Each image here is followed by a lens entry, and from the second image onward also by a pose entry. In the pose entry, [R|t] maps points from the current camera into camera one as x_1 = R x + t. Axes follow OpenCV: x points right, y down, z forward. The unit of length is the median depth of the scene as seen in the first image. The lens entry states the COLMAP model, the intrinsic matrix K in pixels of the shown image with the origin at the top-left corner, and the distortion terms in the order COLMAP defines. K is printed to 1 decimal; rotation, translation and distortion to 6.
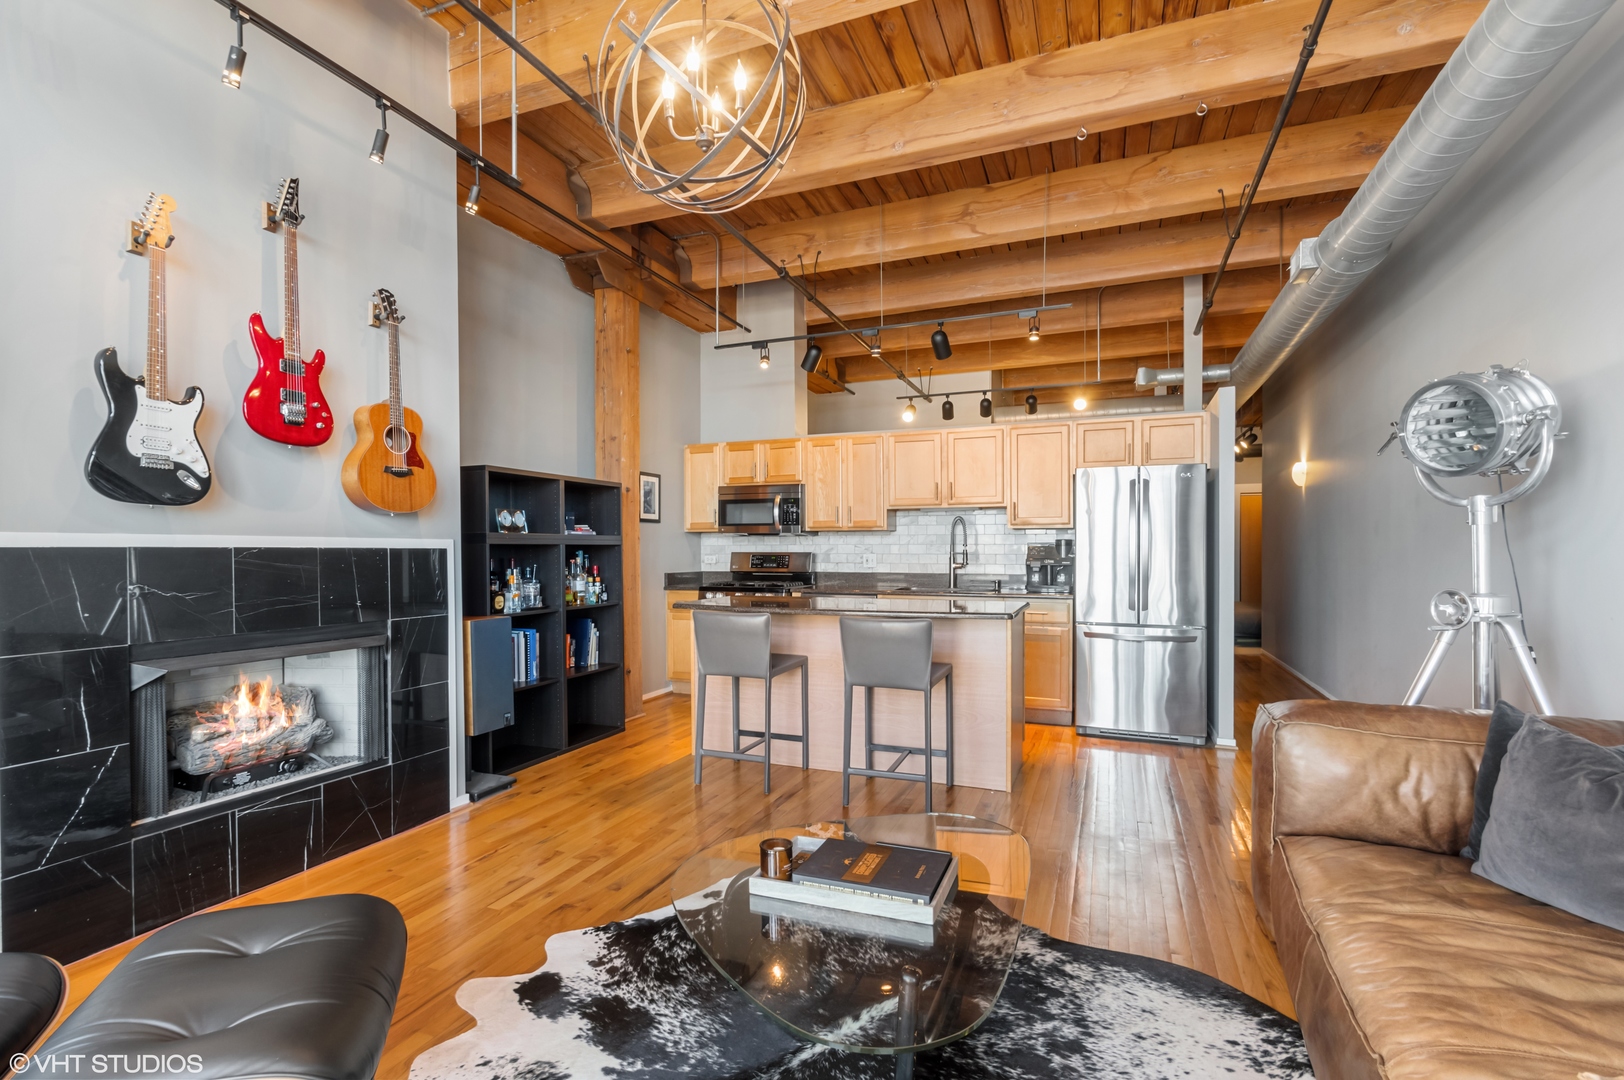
lens RADIAL K [[756.2, 0, 793.4], [0, 756.2, 555.4], [0, 0, 1]] dist [0.001451, -0.000617]
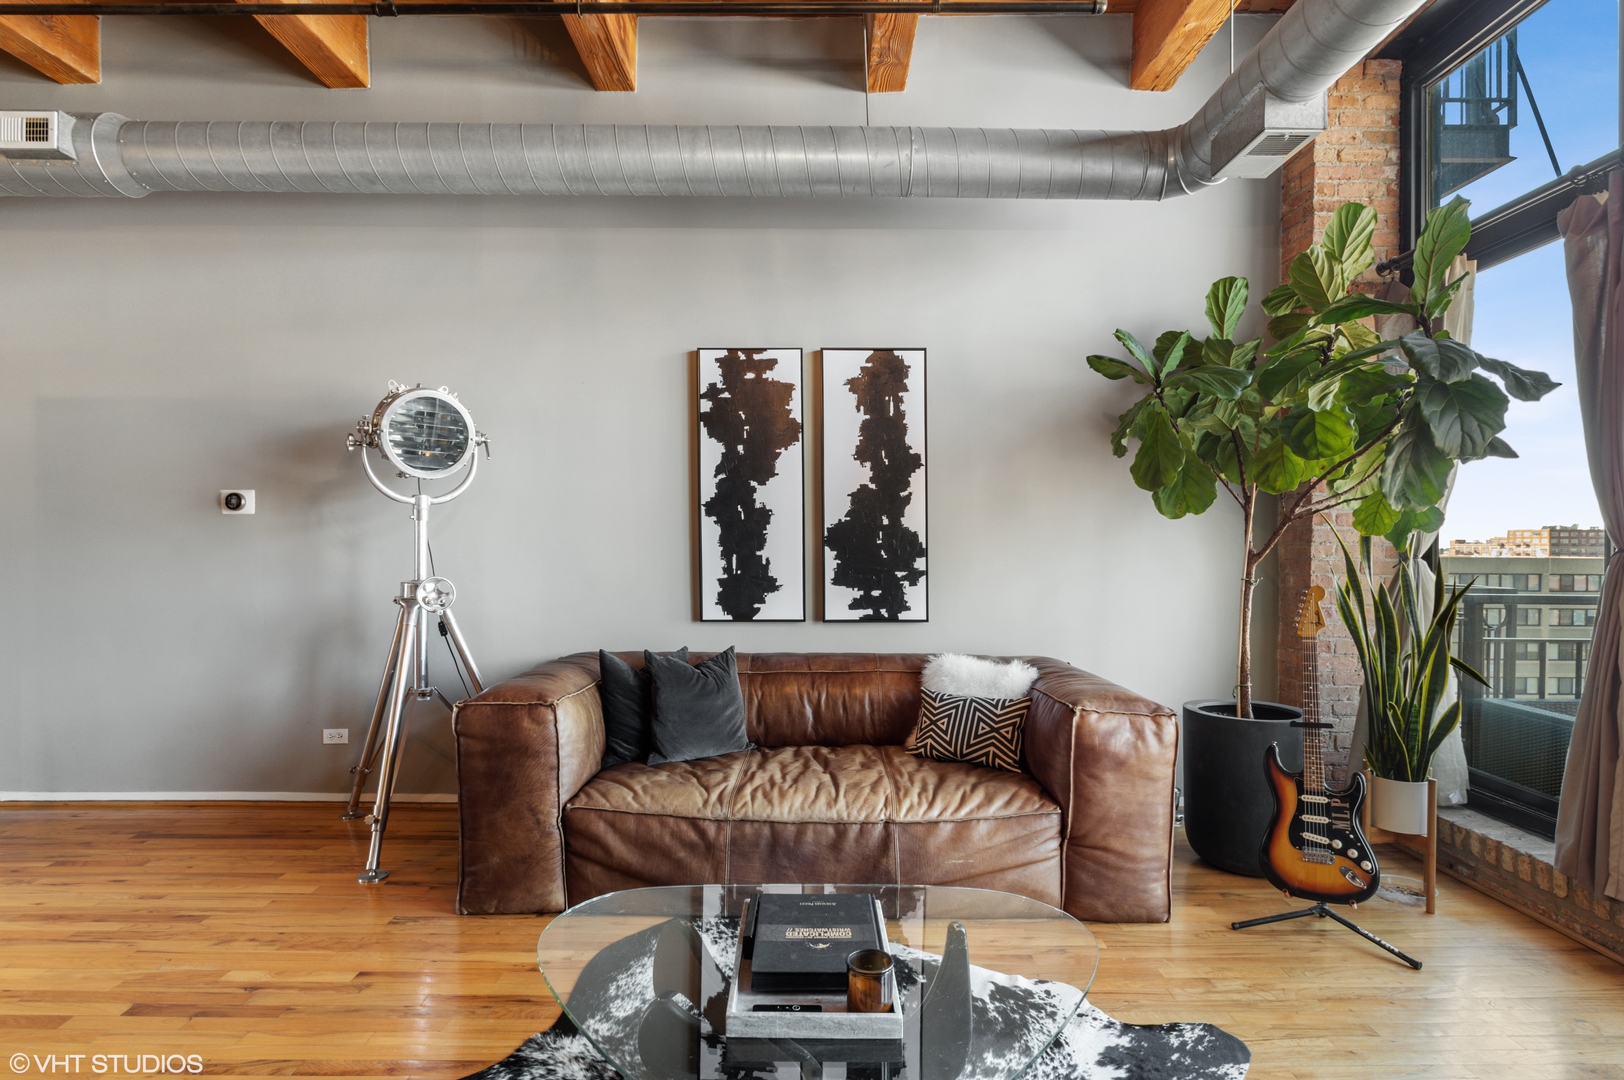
lens RADIAL K [[834.5, 0, 812.9], [0, 834.5, 556.6], [0, 0, 1]] dist [-0.000623, -0.000256]
pose [[-0.385651, -0.011598, 0.922572, -0.287633], [0.002965, 0.999900, 0.013810, -0.001409], [-0.922640, 0.008061, -0.385578, 0.545002]]
